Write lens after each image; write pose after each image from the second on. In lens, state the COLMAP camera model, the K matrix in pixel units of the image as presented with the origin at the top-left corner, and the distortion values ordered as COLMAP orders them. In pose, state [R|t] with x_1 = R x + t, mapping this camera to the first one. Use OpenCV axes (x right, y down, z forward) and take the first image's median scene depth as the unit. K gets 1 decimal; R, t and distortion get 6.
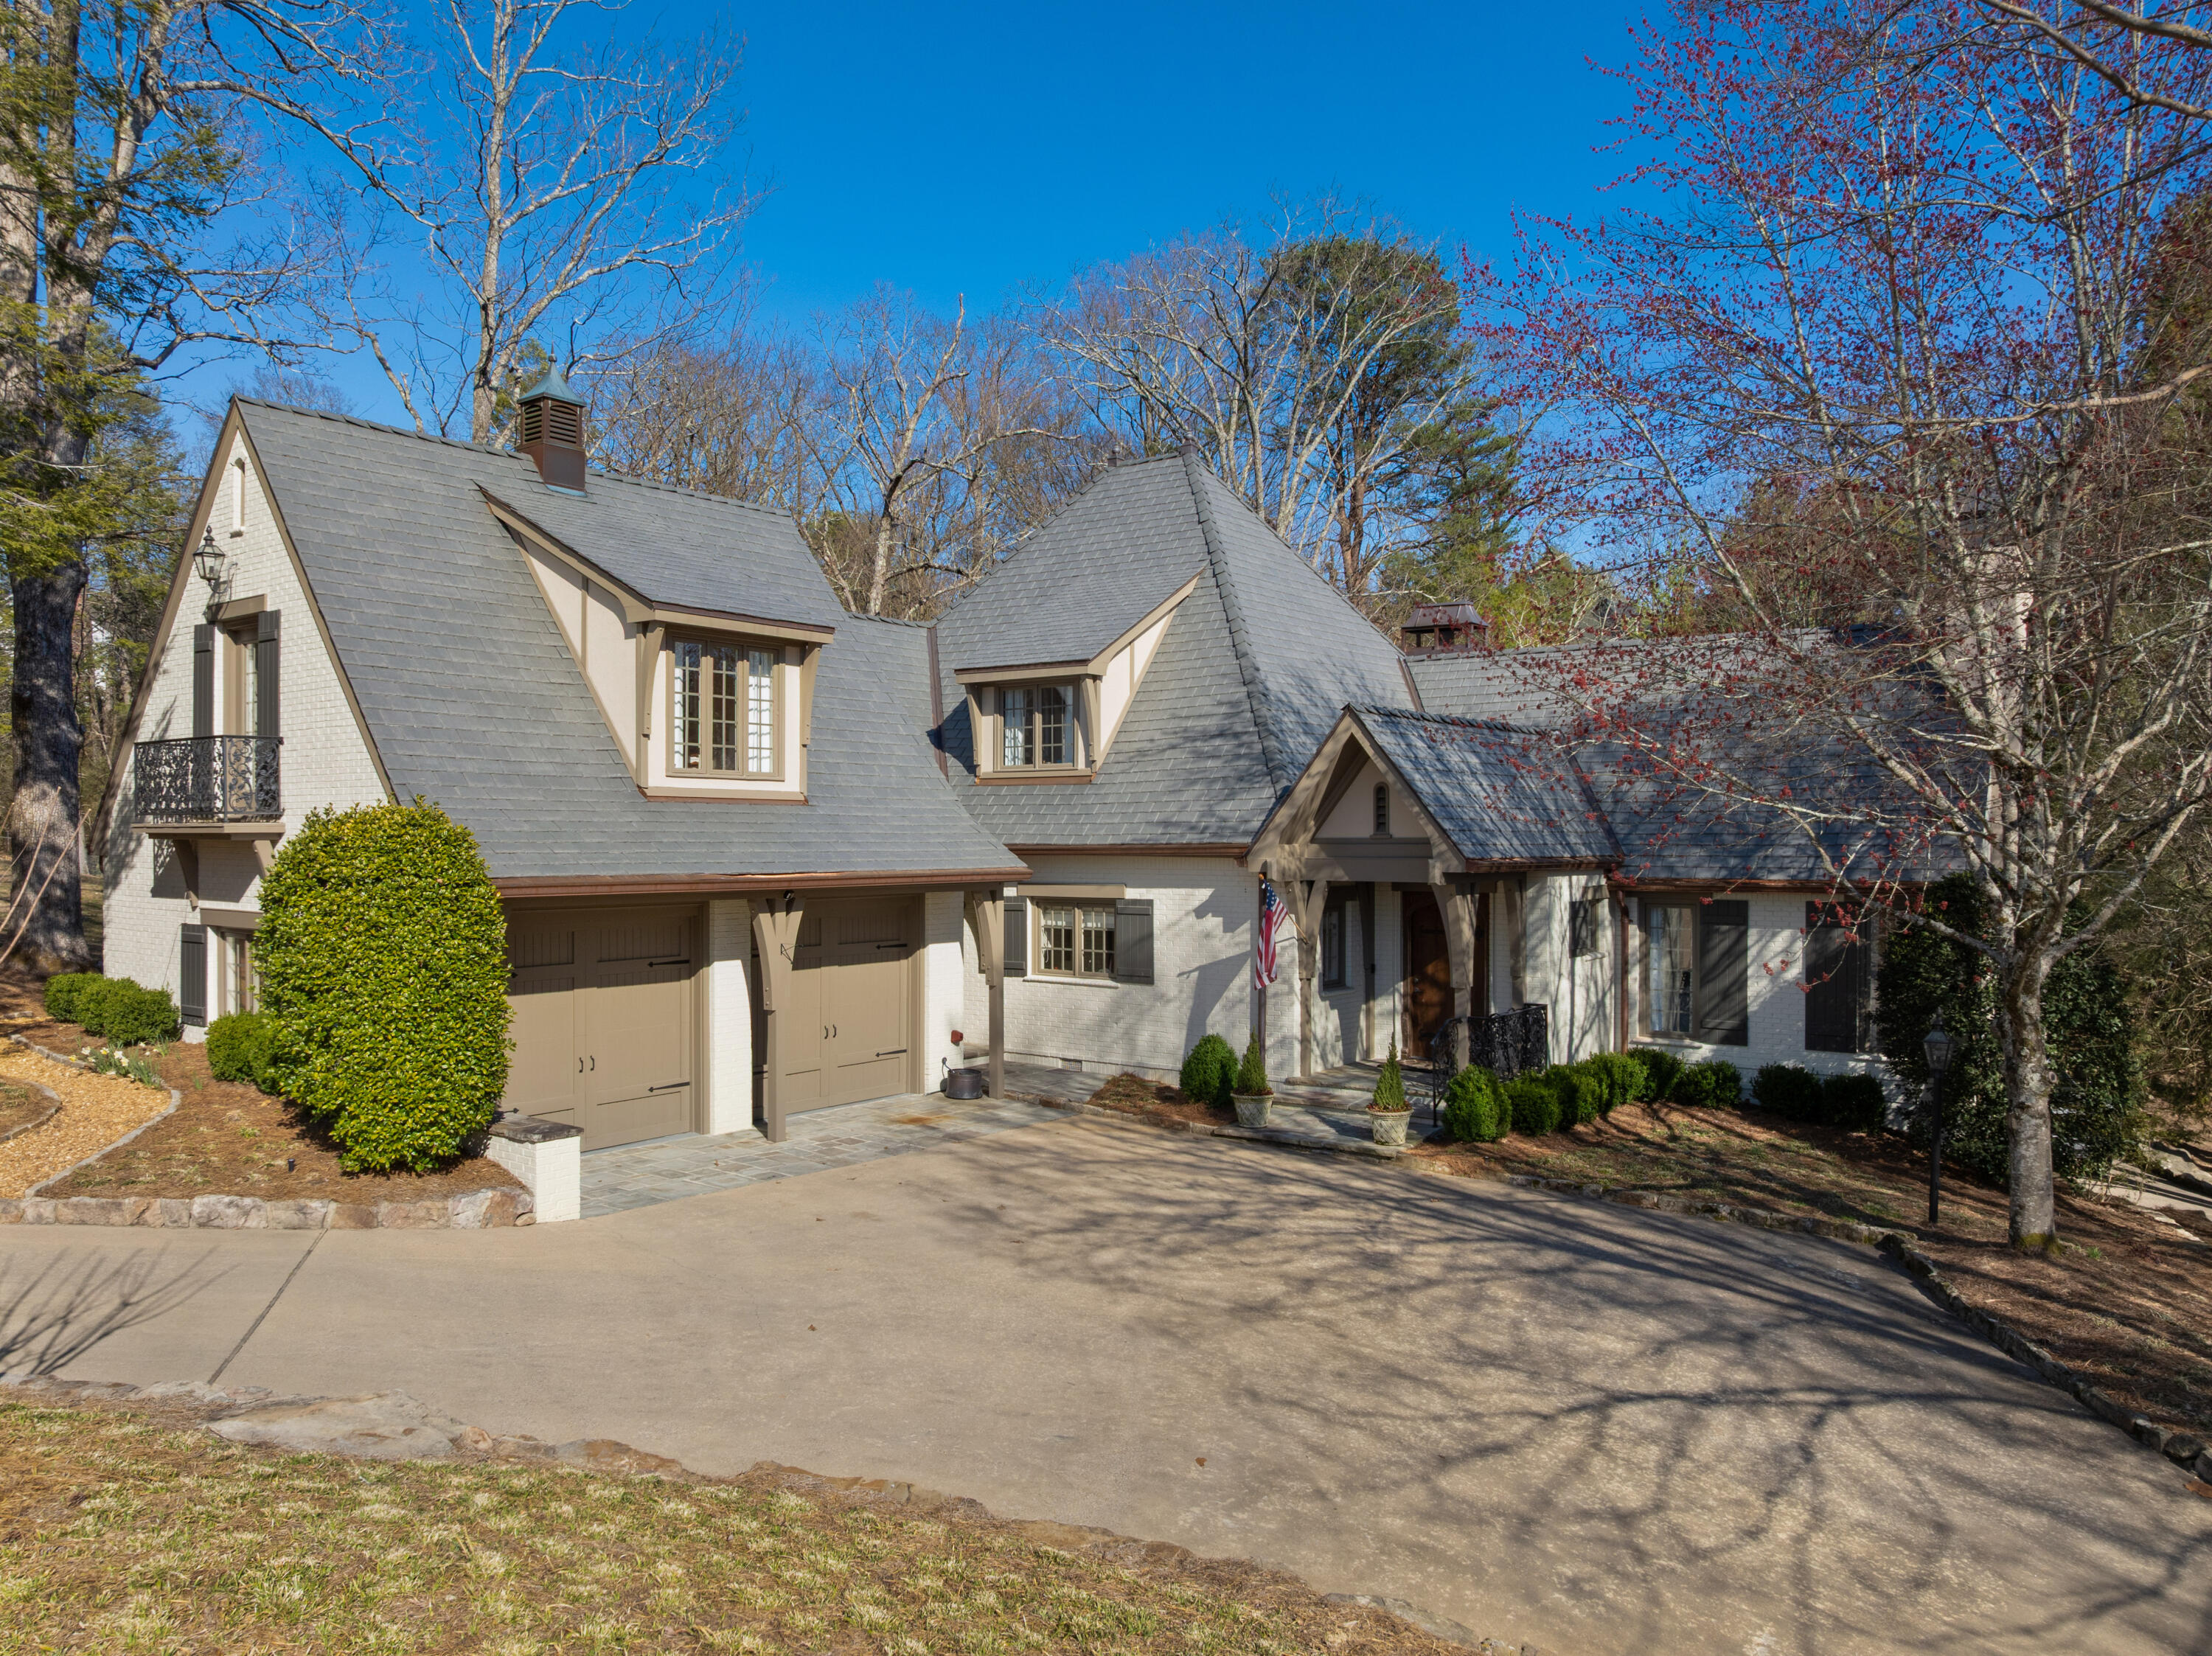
lens RADIAL K [[1597.0, 0, 1099.4], [0, 1597.0, 833.8], [0, 0, 1]] dist [-0.042544, 0.020953]
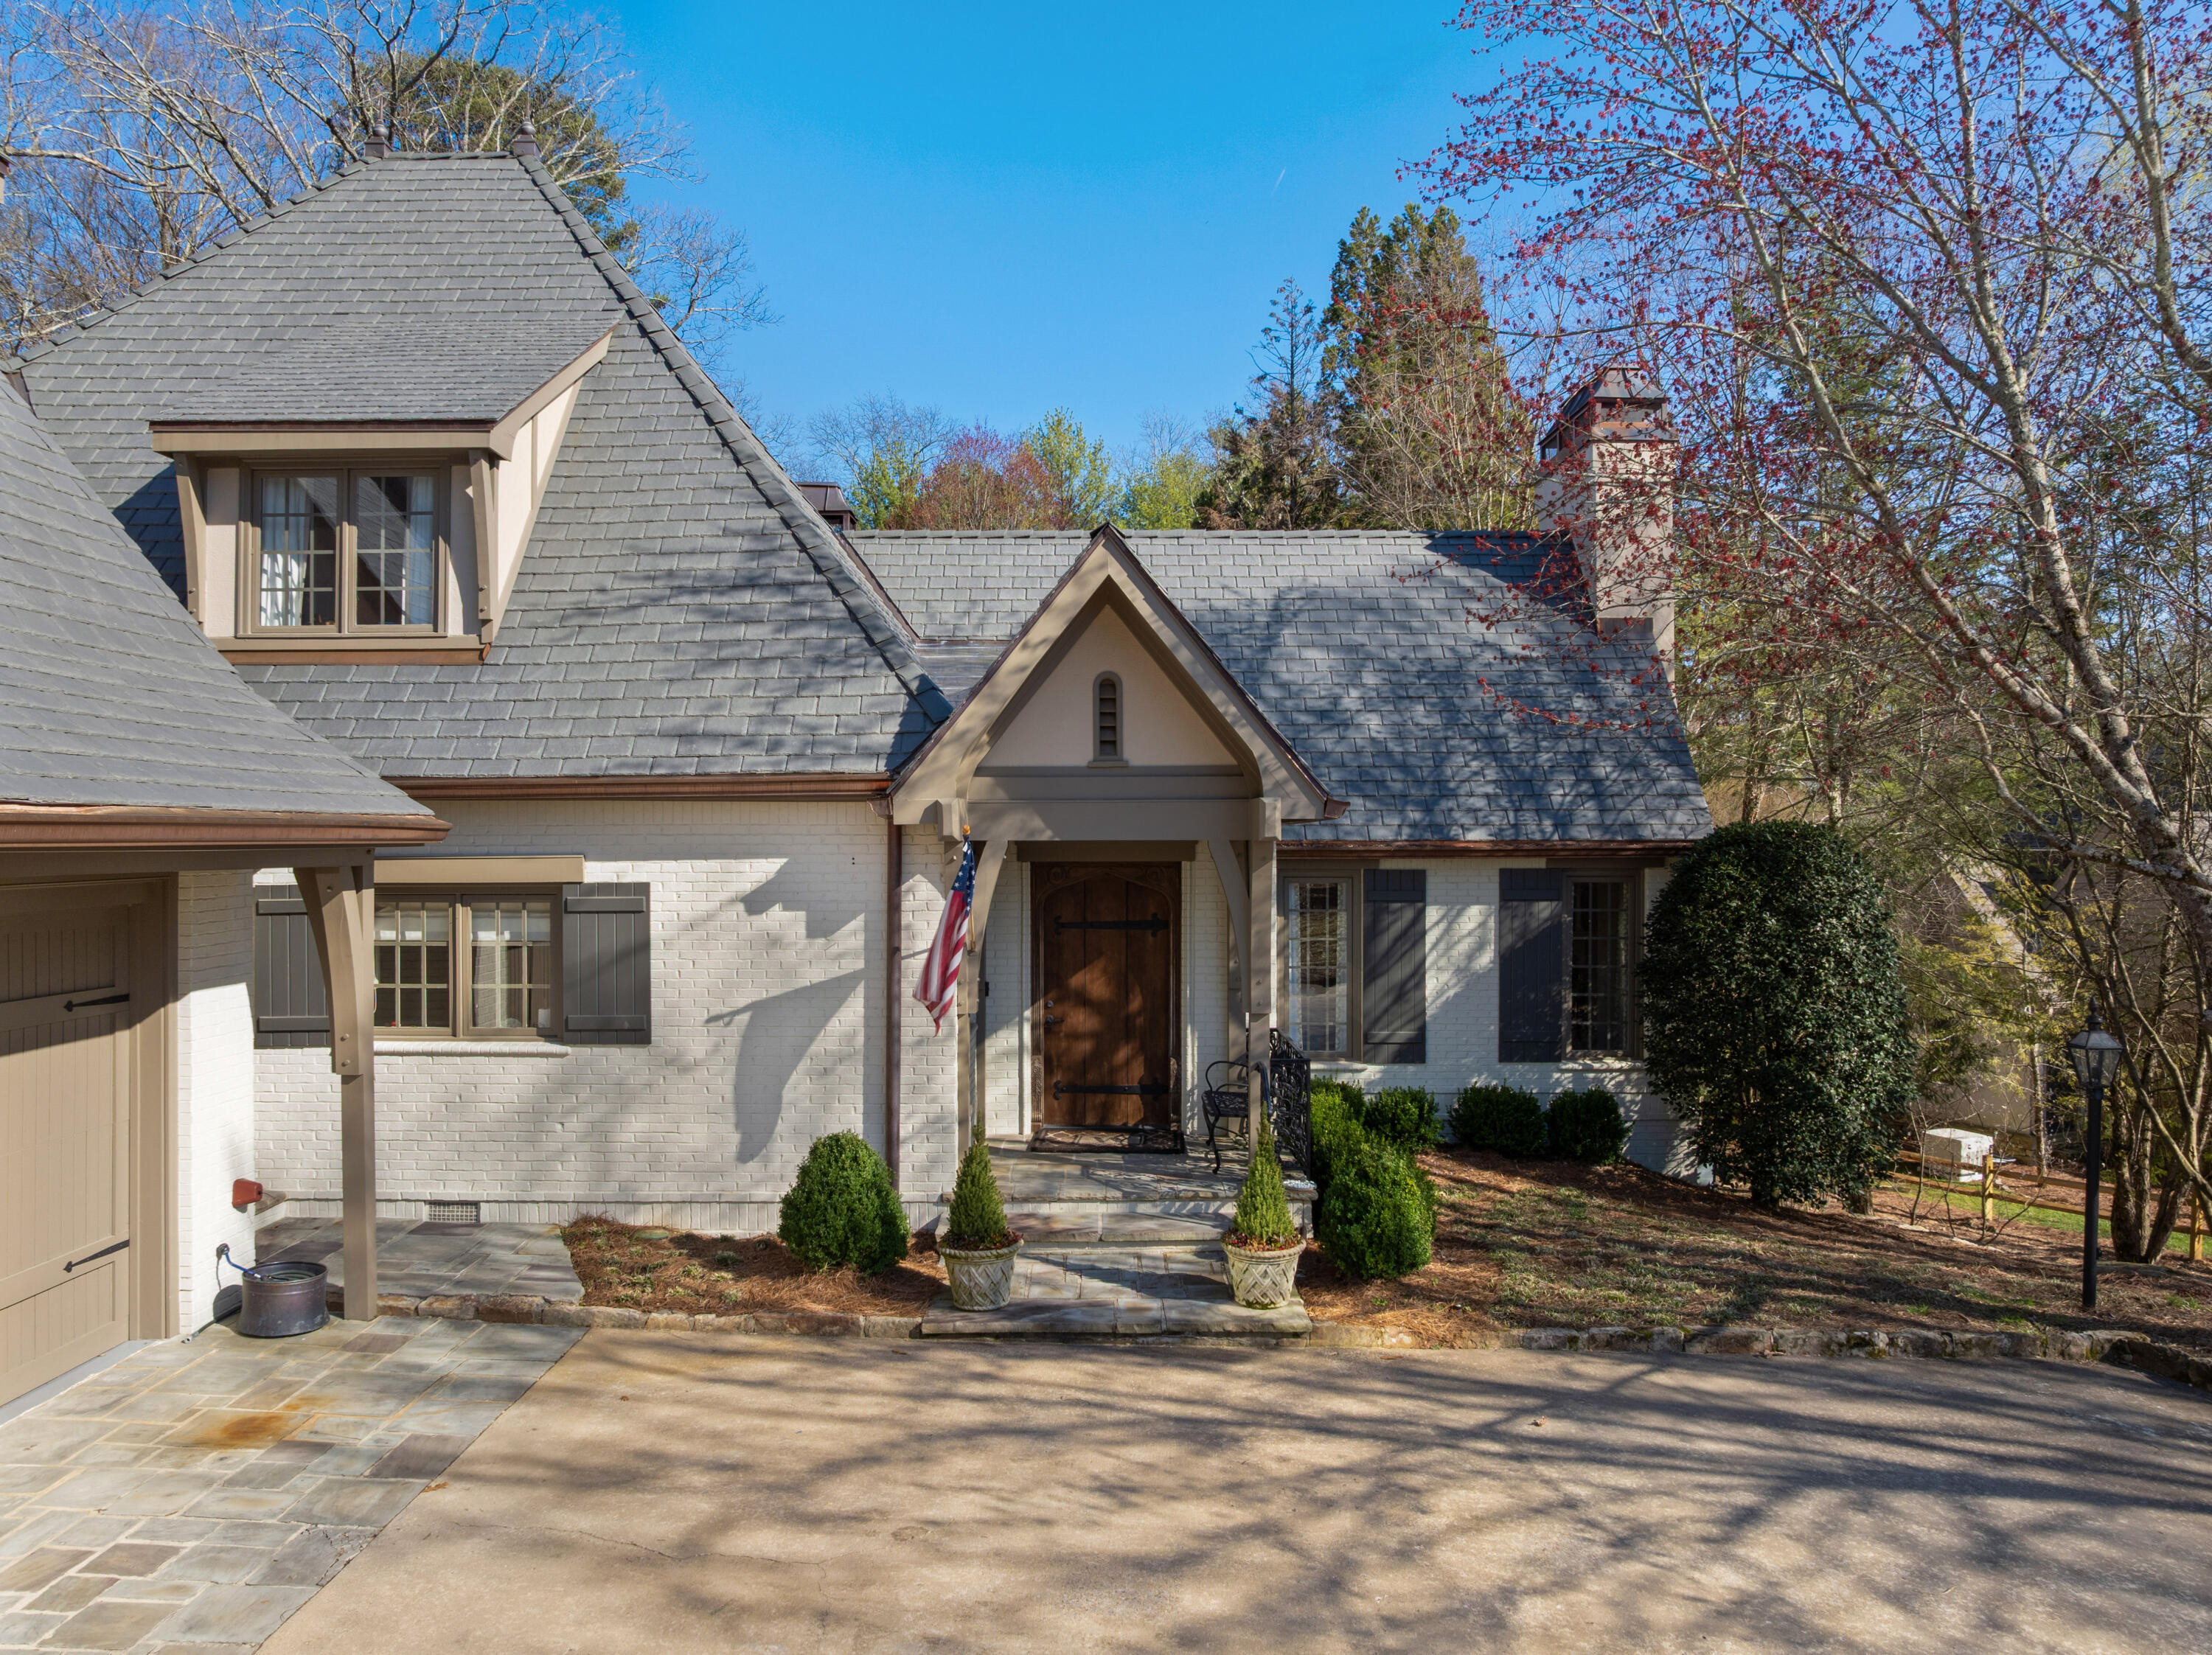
lens RADIAL K [[1596.9, 0, 1099.4], [0, 1596.9, 833.3], [0, 0, 1]] dist [-0.042544, 0.020953]
pose [[0.797378, -0.001041, 0.603480, -0.167736], [0.003251, 0.999991, -0.002571, 0.027552], [-0.603472, 0.004012, 0.797374, 0.501384]]
